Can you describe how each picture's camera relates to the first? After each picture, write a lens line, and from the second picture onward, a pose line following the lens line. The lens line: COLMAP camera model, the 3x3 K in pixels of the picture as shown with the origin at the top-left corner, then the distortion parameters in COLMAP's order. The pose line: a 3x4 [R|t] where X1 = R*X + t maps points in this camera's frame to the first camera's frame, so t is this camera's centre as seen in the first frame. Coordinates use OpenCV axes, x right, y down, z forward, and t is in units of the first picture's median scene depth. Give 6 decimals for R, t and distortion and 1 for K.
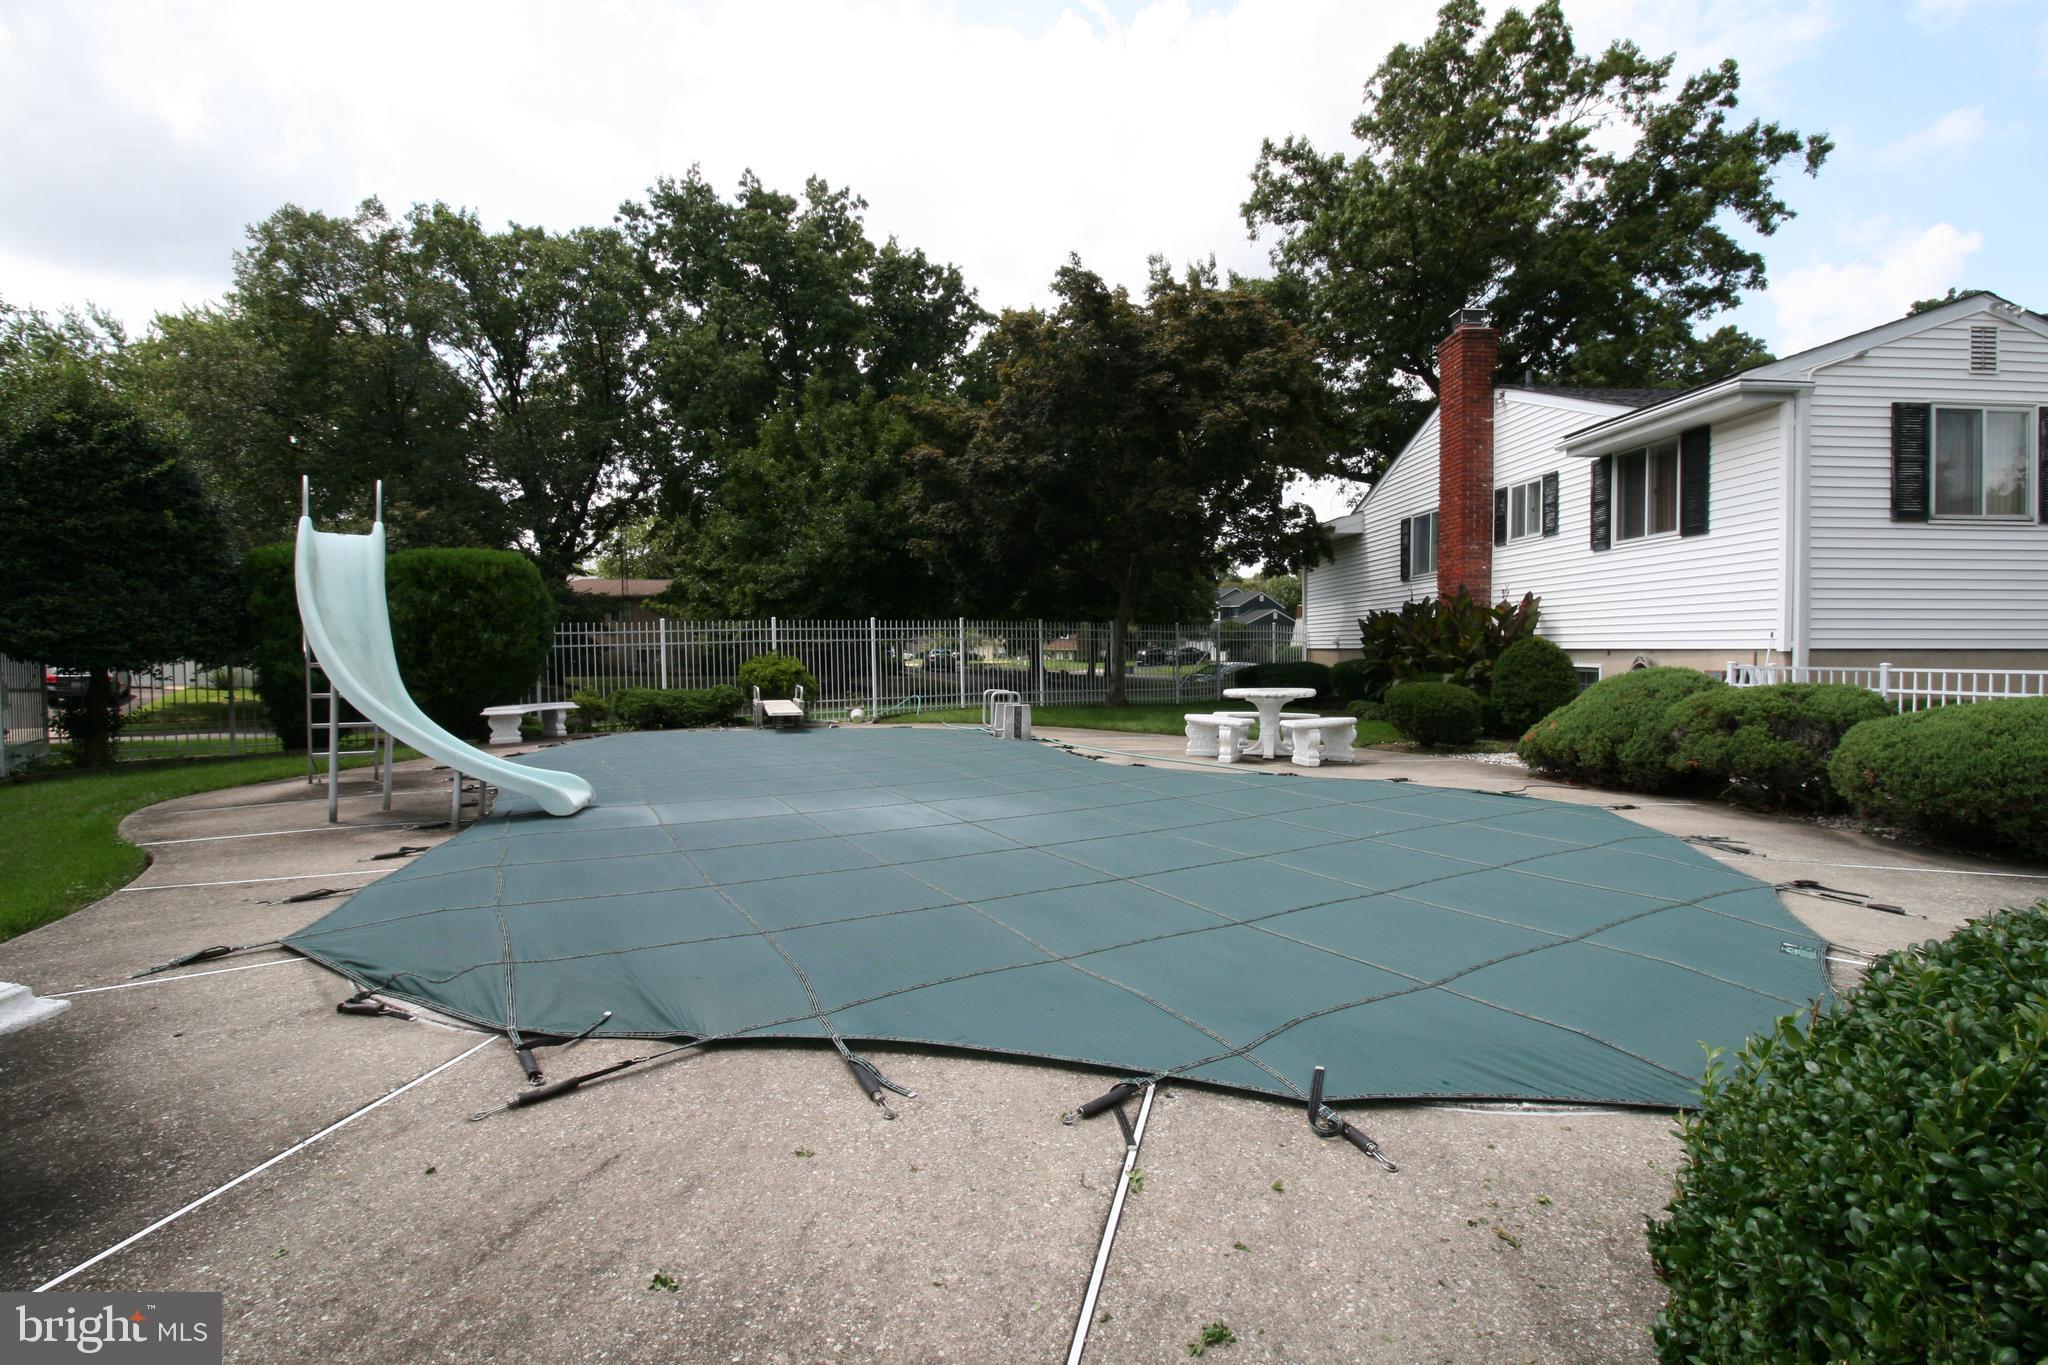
lens RADIAL K [[956.2, 0, 1041.0], [0, 956.2, 667.0], [0, 0, 1]] dist [-0.000093, -0.012602]
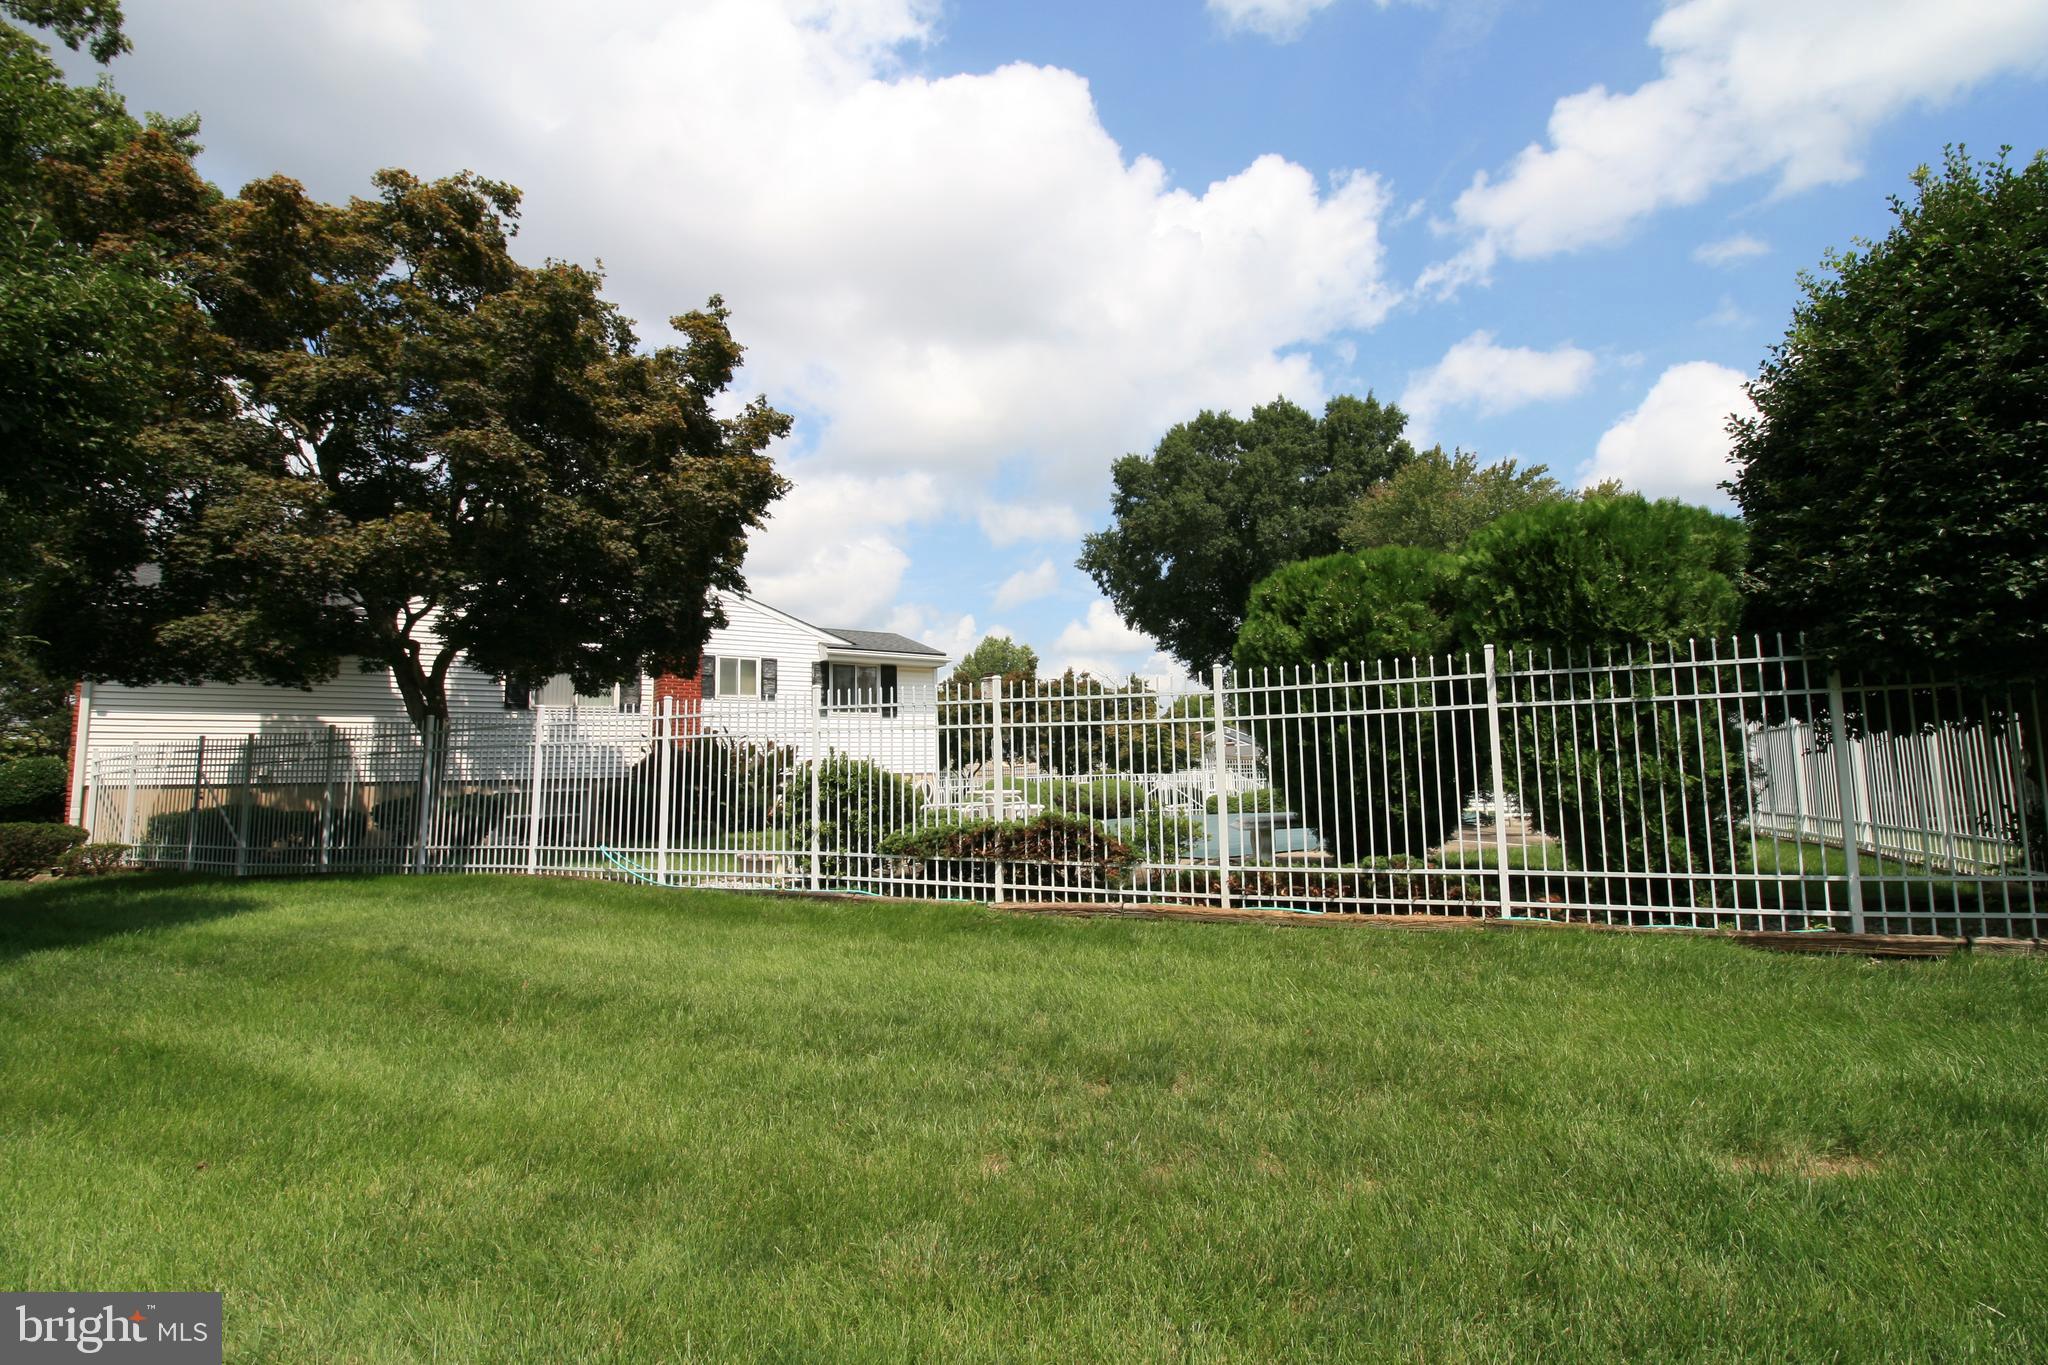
lens RADIAL K [[956.2, 0, 1043.6], [0, 956.2, 683.4], [0, 0, 1]] dist [-0.000093, -0.012602]
pose [[-0.548209, 0.107825, 0.829362, -0.930370], [0.048129, 0.994078, -0.097426, 0.000974], [-0.834955, -0.013493, -0.550152, 1.471302]]
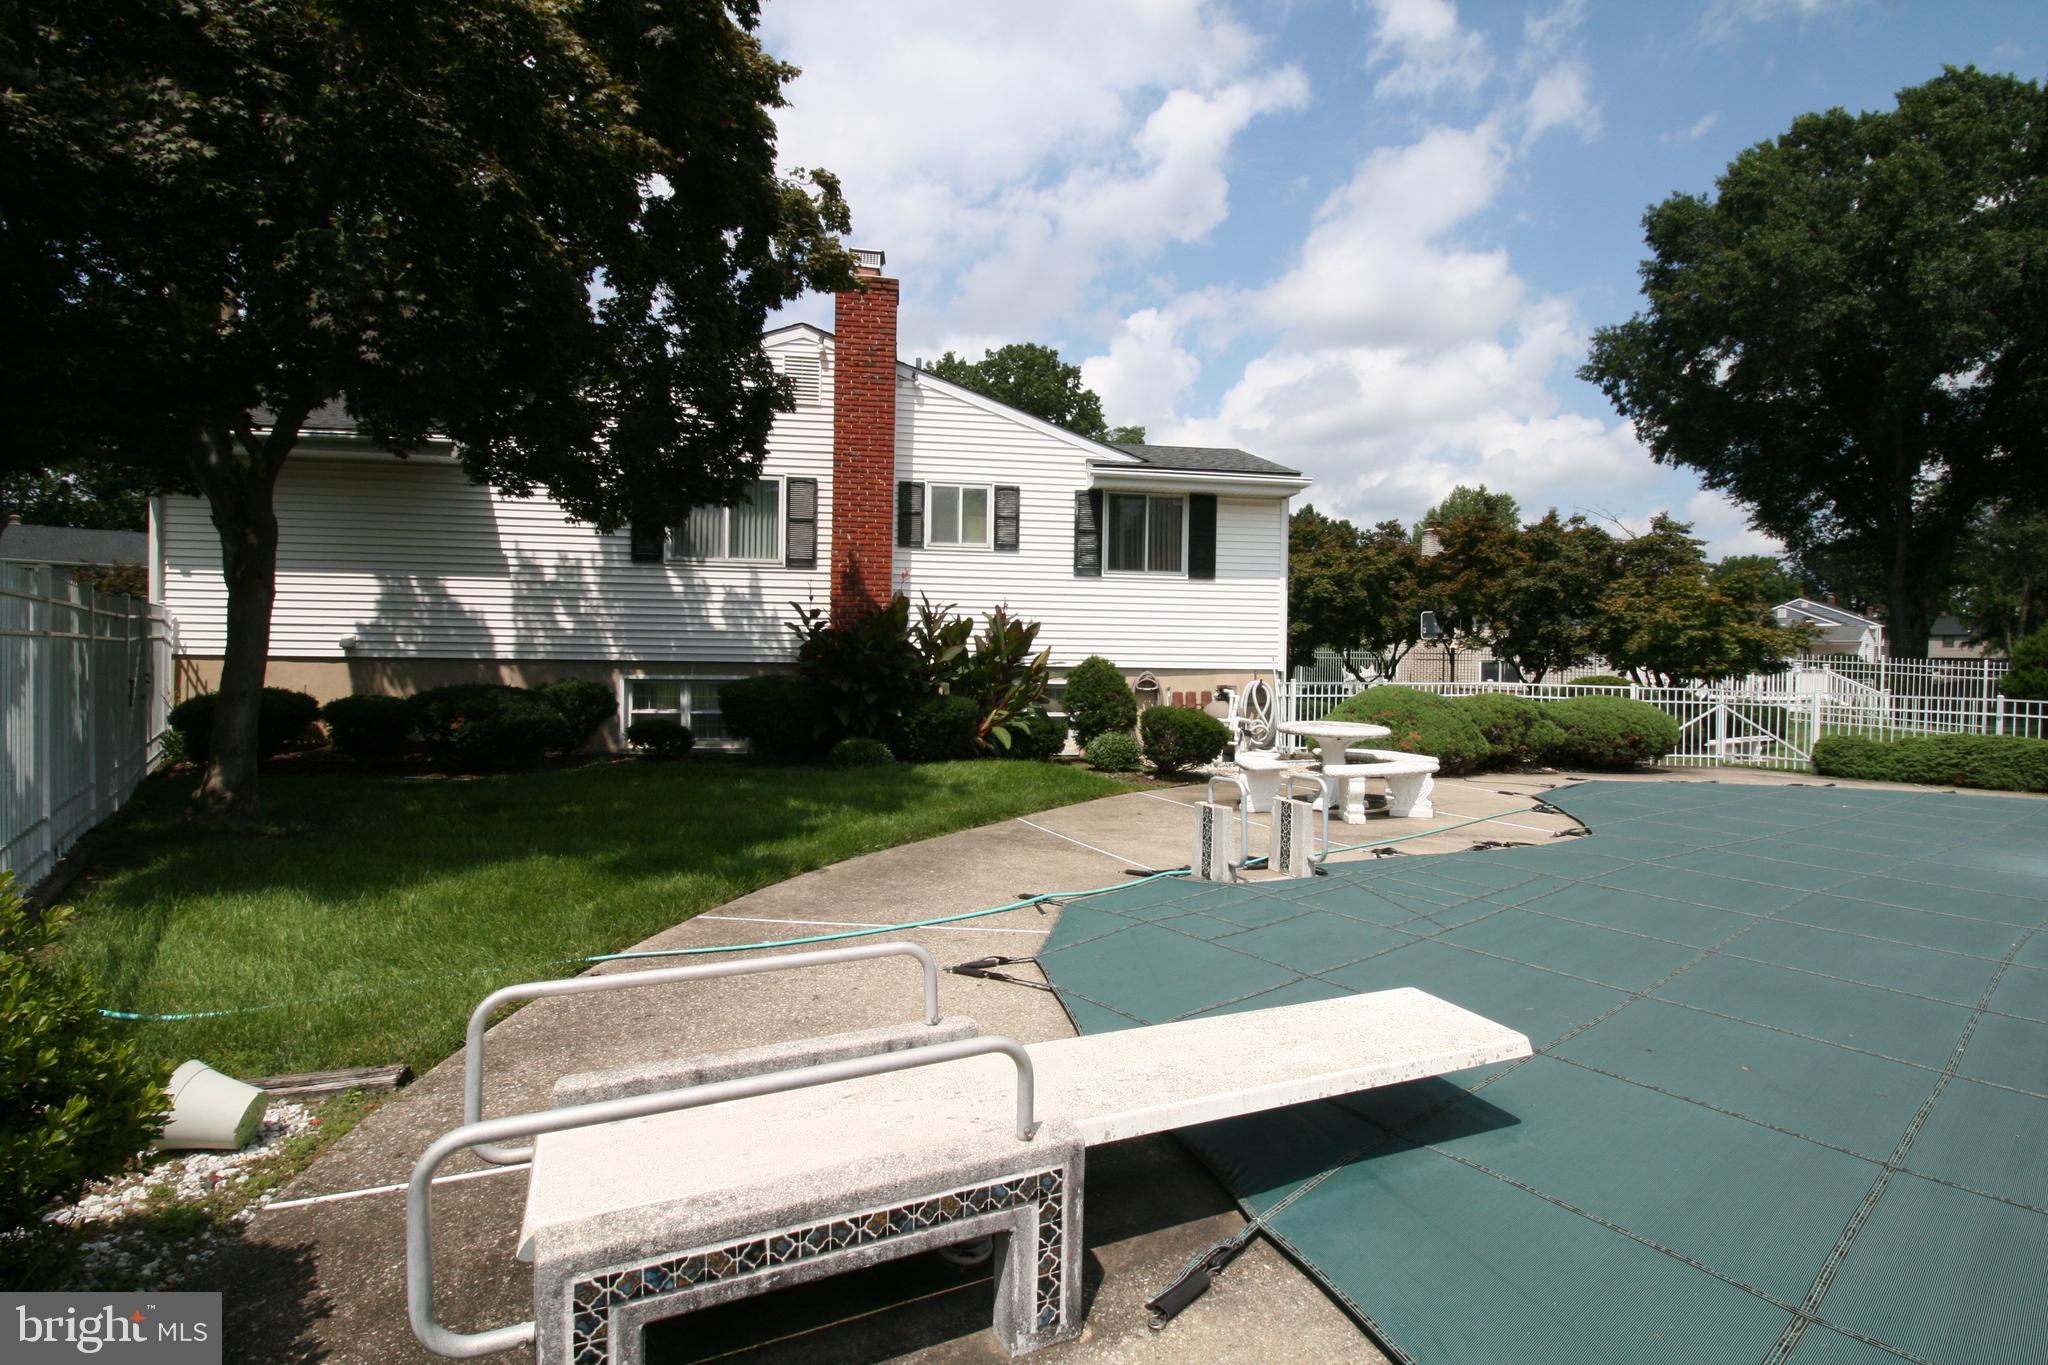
lens RADIAL K [[956.2, 0, 1042.7], [0, 956.2, 670.1], [0, 0, 1]] dist [-0.000093, -0.012602]
pose [[-0.107126, -0.016529, 0.994108, -0.436847], [0.007427, 0.999821, 0.017424, -0.033480], [-0.994218, 0.009250, -0.106984, 1.078478]]
